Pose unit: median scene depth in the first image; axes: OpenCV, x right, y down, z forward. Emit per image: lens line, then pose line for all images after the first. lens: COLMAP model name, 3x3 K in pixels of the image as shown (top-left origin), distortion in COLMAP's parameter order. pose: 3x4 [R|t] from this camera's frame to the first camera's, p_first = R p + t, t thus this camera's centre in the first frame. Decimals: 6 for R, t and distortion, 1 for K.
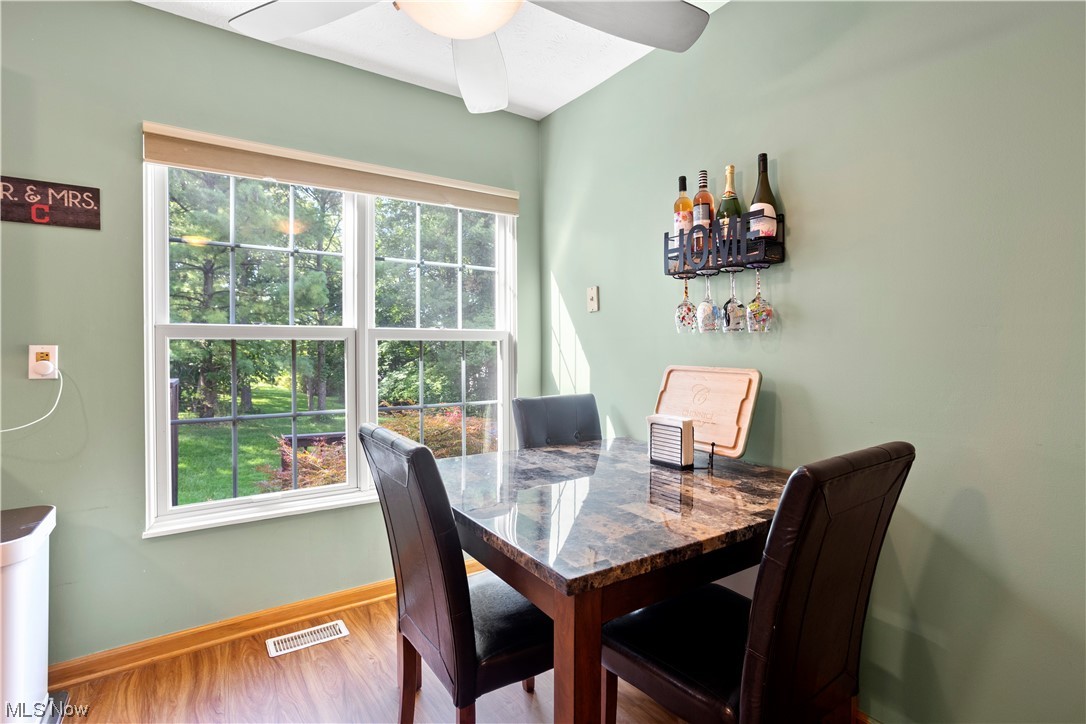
lens RADIAL K [[530.4, 0, 541.2], [0, 530.4, 351.4], [0, 0, 1]] dist [-0.027373, 0.009542]
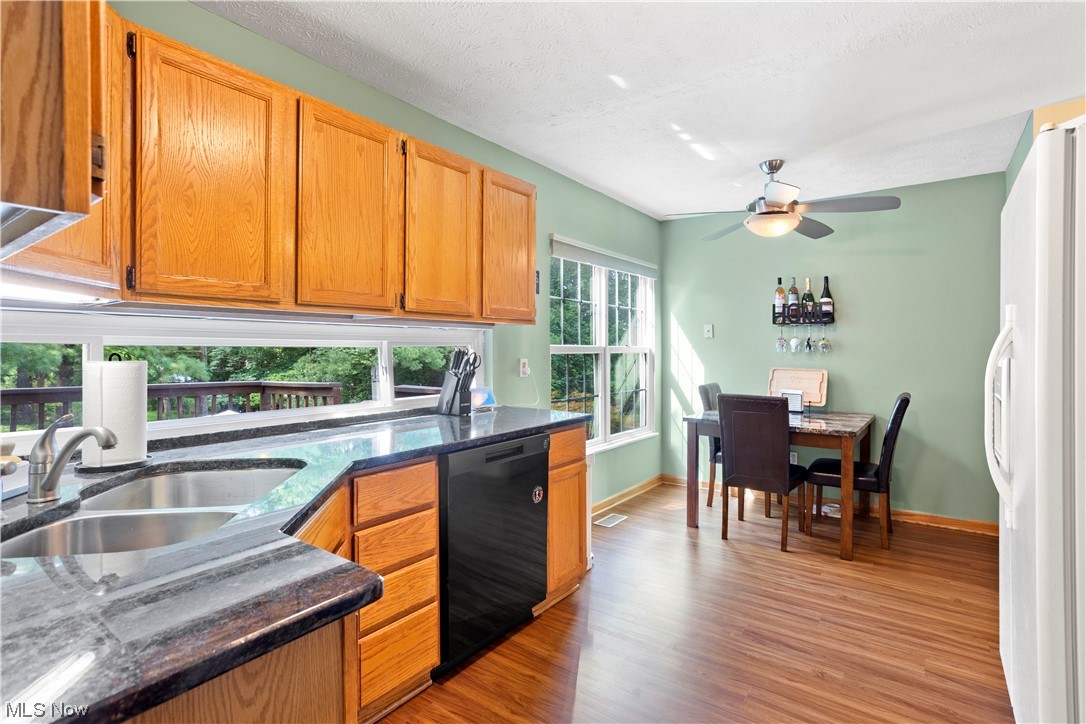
lens RADIAL K [[530.4, 0, 545.6], [0, 530.4, 347.5], [0, 0, 1]] dist [-0.027373, 0.009542]
pose [[0.943946, 0.006071, 0.330043, -1.395588], [-0.003658, 0.999962, -0.007930, -0.034336], [-0.330079, 0.006278, 0.943933, -0.720907]]
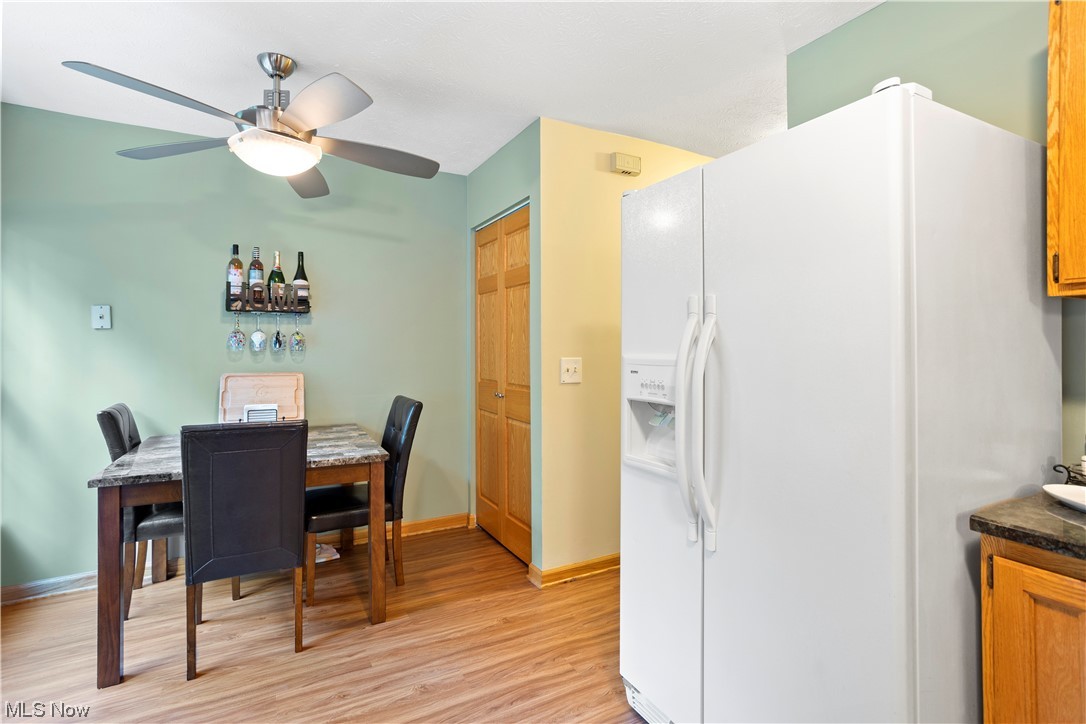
lens RADIAL K [[530.4, 0, 552.4], [0, 530.4, 342.6], [0, 0, 1]] dist [-0.027373, 0.009542]
pose [[0.102642, 0.009856, 0.994670, -1.172805], [0.007459, 0.999915, -0.010678, -0.037828], [-0.994690, 0.008515, 0.102560, -0.028913]]
